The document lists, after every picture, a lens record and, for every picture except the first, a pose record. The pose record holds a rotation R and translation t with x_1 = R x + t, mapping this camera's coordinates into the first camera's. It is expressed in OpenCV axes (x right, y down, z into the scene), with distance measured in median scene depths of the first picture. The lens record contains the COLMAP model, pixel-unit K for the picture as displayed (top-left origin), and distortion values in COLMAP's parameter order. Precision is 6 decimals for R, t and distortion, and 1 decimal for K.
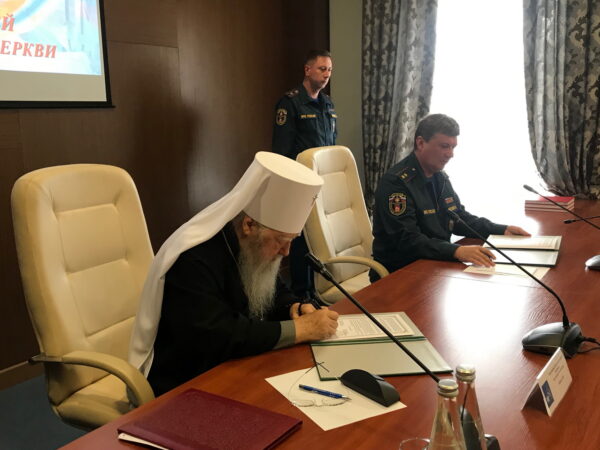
lens RADIAL K [[617.1, 0, 300.8], [0, 617.1, 223.4], [0, 0, 1]] dist [0.022365, 0.000000]
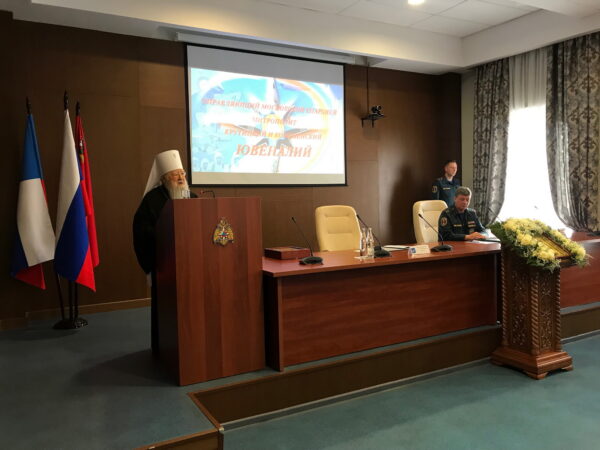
lens RADIAL K [[490.2, 0, 300.8], [0, 490.2, 225.2], [0, 0, 1]] dist [-0.005105, -0.004265]
pose [[0.882594, 0.024610, -0.469491, 0.374234], [-0.074587, 0.993311, -0.088147, 0.130372], [0.464182, 0.112816, 0.878526, -0.664926]]
